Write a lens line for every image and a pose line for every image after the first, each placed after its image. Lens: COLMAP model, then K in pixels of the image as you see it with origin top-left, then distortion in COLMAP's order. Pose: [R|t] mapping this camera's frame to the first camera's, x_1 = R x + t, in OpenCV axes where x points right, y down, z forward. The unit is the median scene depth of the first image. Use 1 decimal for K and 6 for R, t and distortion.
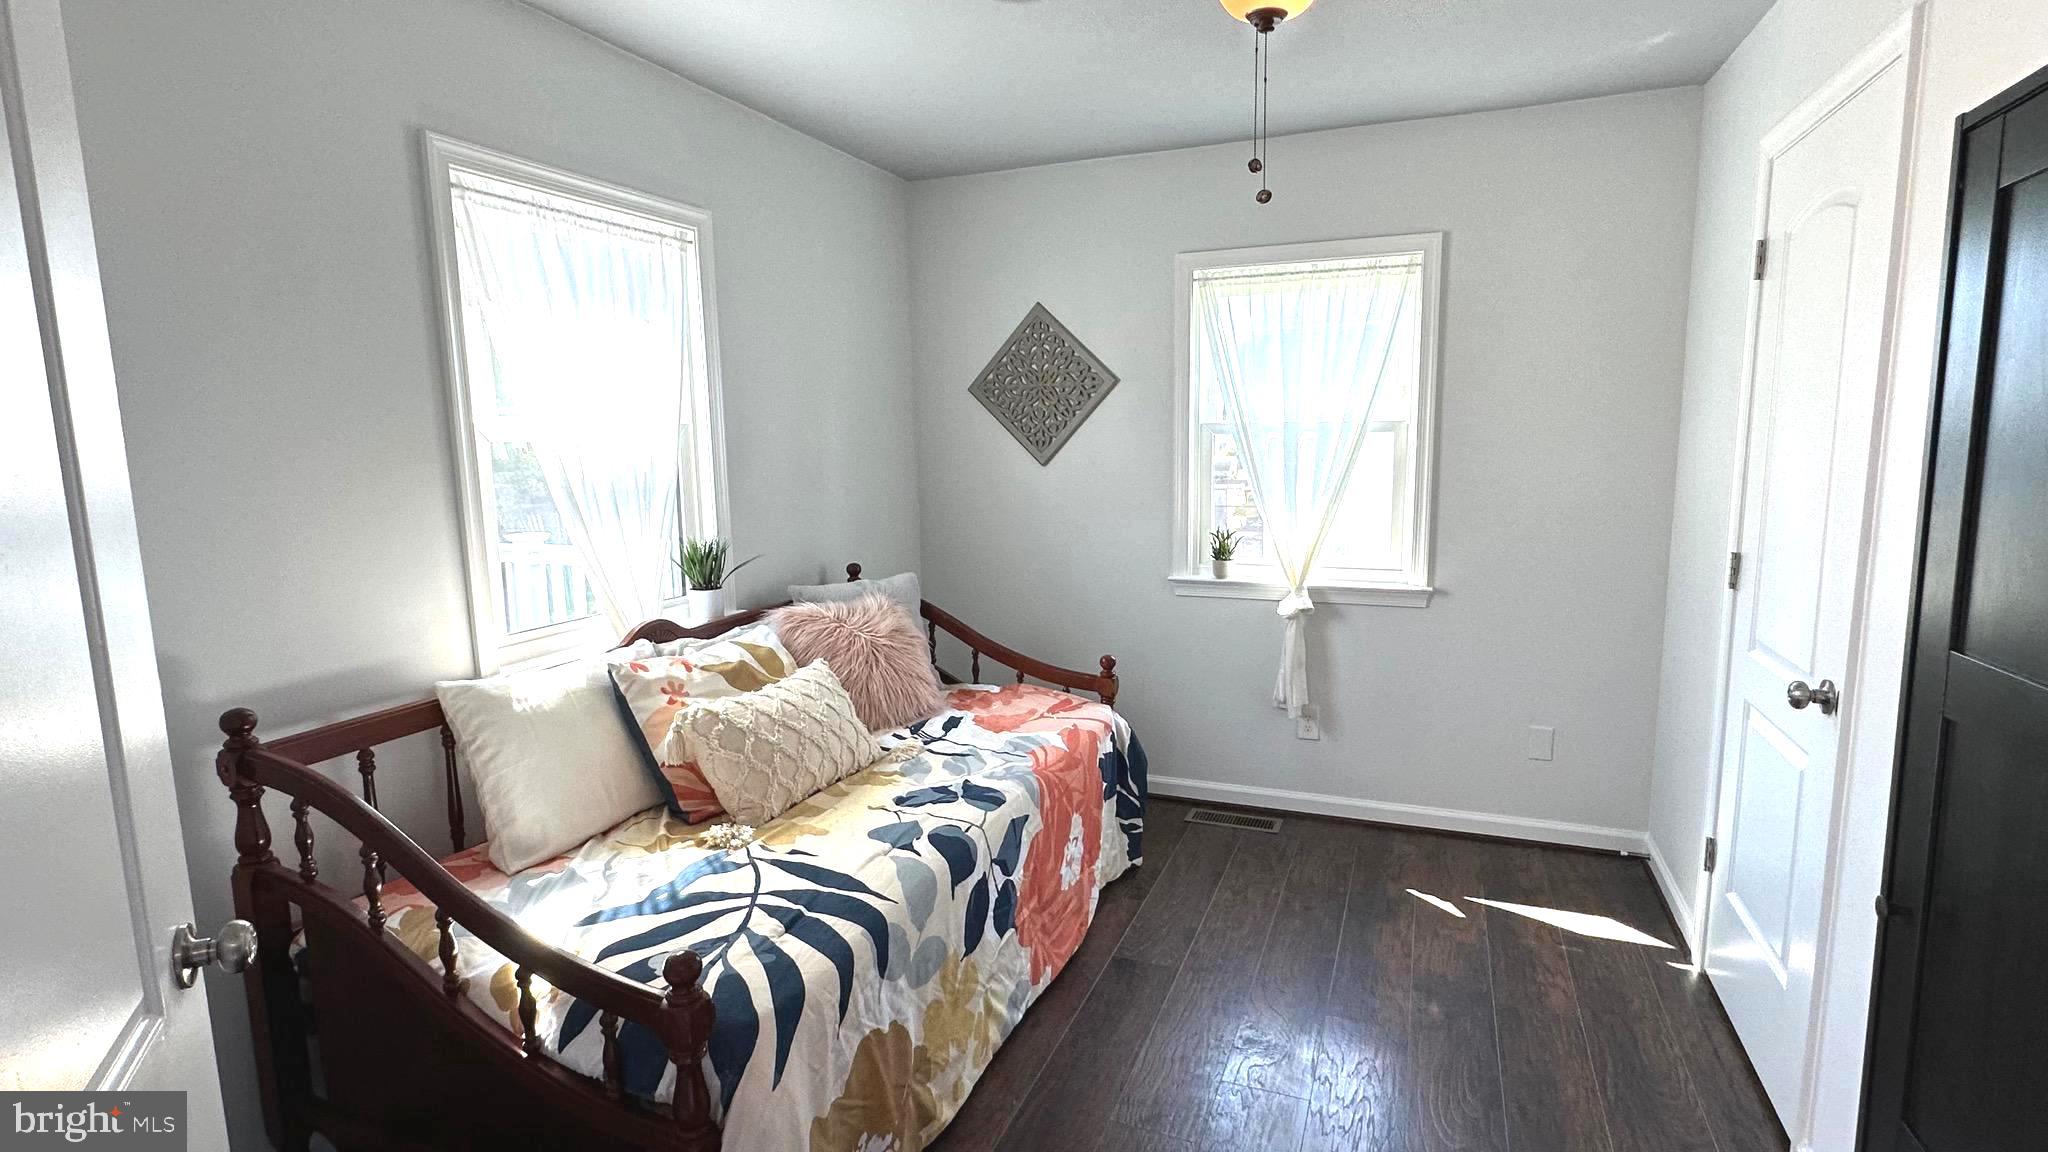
lens RADIAL K [[992.1, 0, 1025.8], [0, 992.1, 579.1], [0, 0, 1]] dist [-0.006213, -0.000062]
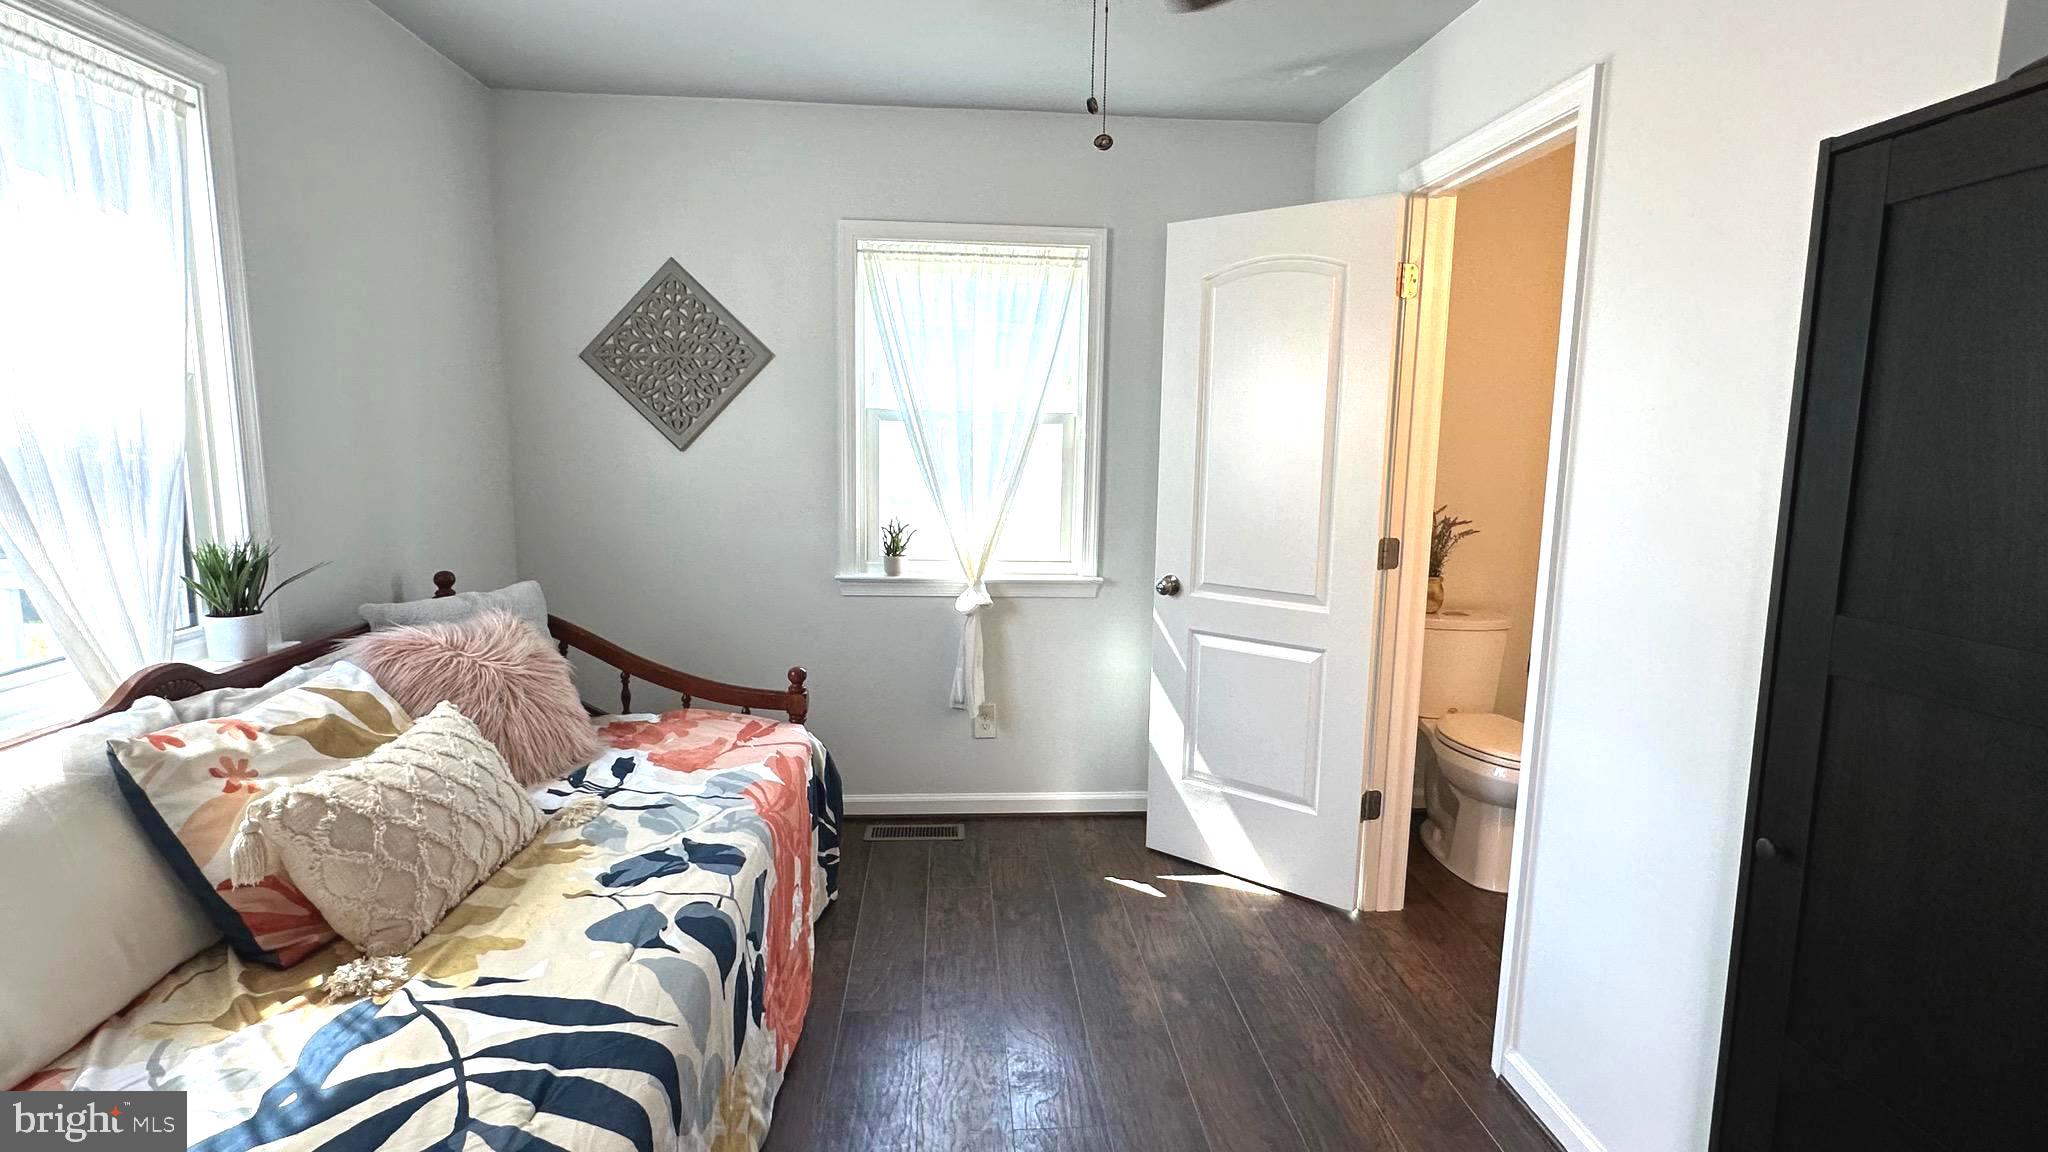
lens RADIAL K [[992.1, 0, 1022.3], [0, 992.1, 580.5], [0, 0, 1]] dist [-0.006213, -0.000062]
pose [[0.895116, -0.034293, 0.444513, -0.137462], [0.032672, 0.999402, 0.011311, -0.003525], [-0.444636, 0.004398, 0.895701, 0.140667]]
